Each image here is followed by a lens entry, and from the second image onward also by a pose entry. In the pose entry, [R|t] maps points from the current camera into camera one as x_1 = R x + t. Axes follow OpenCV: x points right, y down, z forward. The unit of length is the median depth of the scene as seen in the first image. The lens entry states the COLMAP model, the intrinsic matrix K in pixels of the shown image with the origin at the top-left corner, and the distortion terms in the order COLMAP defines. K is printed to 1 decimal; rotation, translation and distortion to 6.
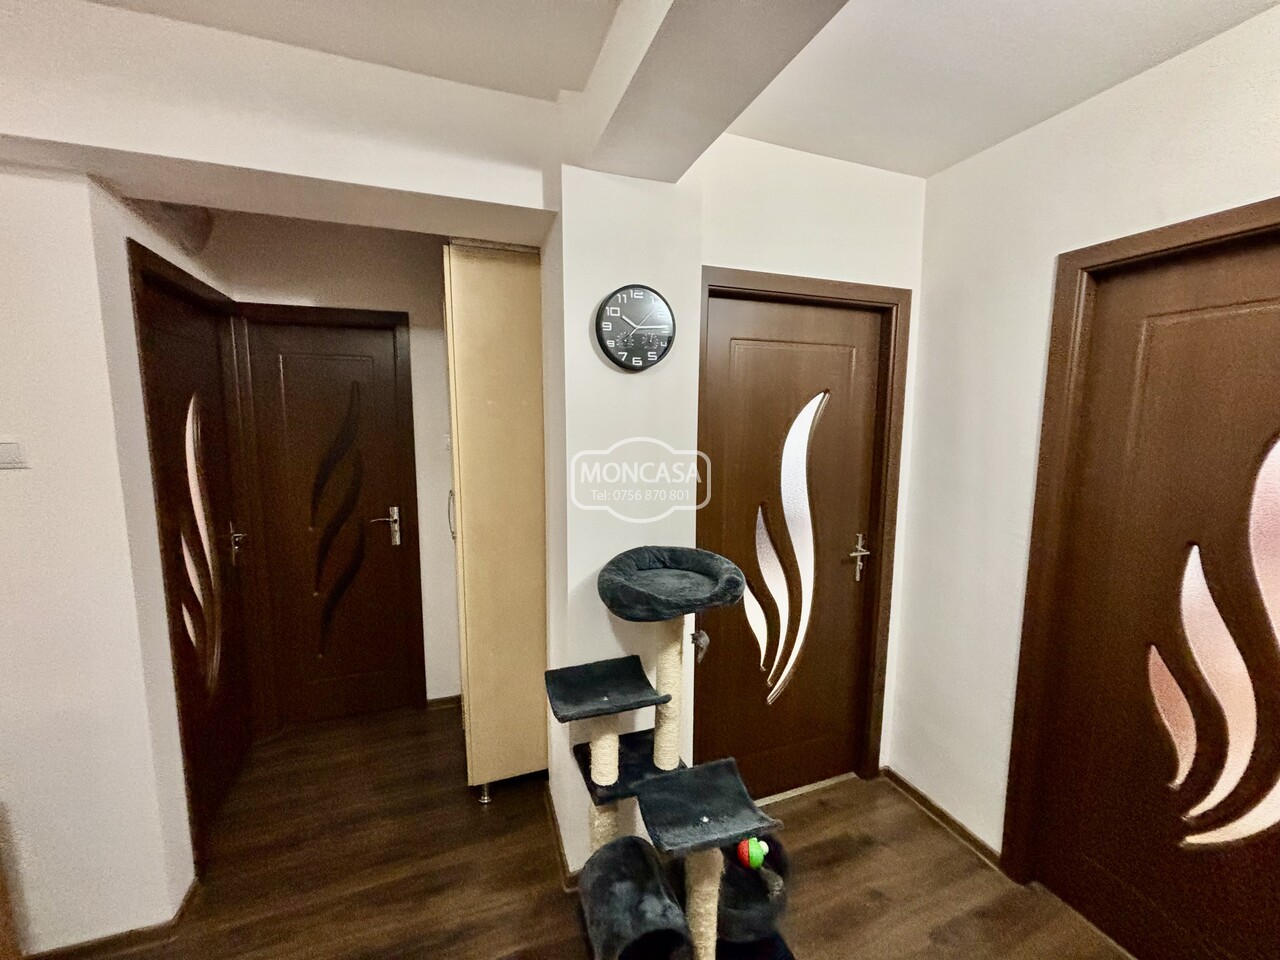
lens RADIAL K [[515.4, 0, 639.1], [0, 515.4, 479.0], [0, 0, 1]] dist [-0.000871, -0.001080]
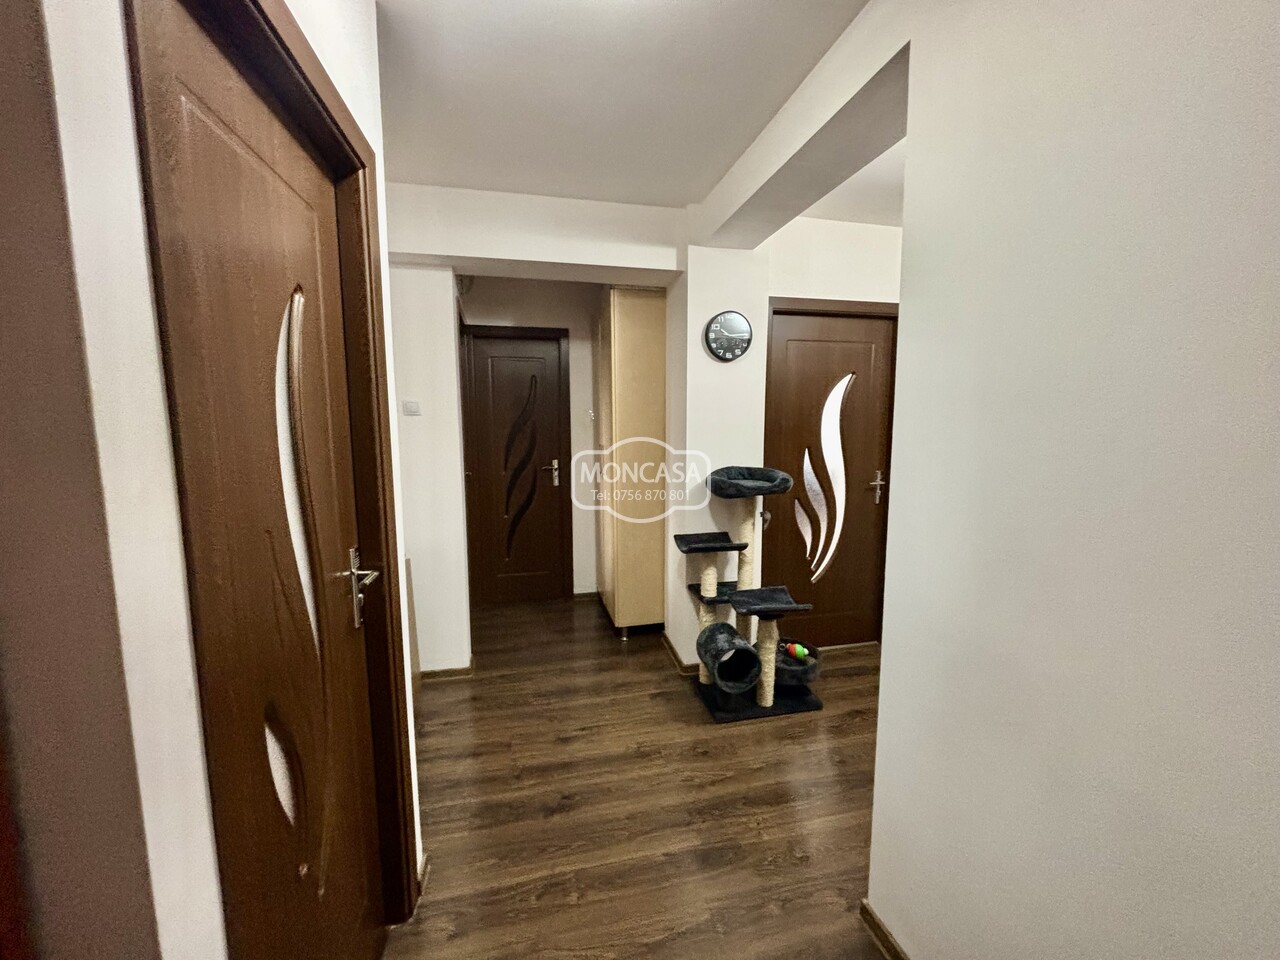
lens RADIAL K [[515.4, 0, 635.0], [0, 515.4, 480.5], [0, 0, 1]] dist [-0.000871, -0.001080]
pose [[0.990668, 0.006582, -0.136137, -0.072544], [-0.006384, 0.999978, 0.001891, 0.172775], [0.136147, -0.001004, 0.990688, -0.685360]]
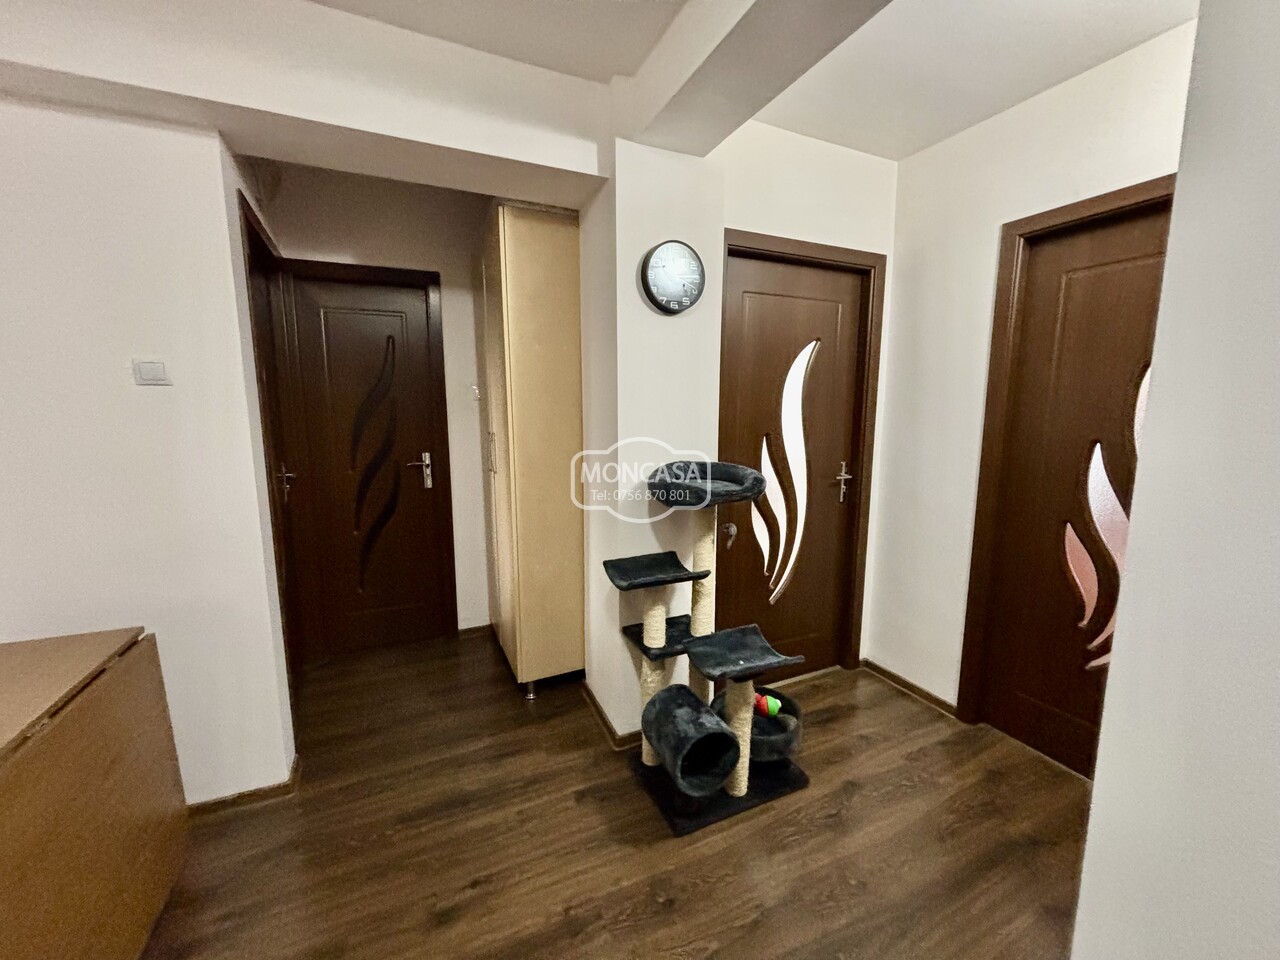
lens RADIAL K [[515.4, 0, 640.6], [0, 515.4, 478.1], [0, 0, 1]] dist [-0.000871, -0.001080]
pose [[0.996637, -0.016366, 0.080288, -0.175089], [0.014219, 0.999528, 0.027242, 0.132860], [-0.080696, -0.026009, 0.996399, -0.197253]]
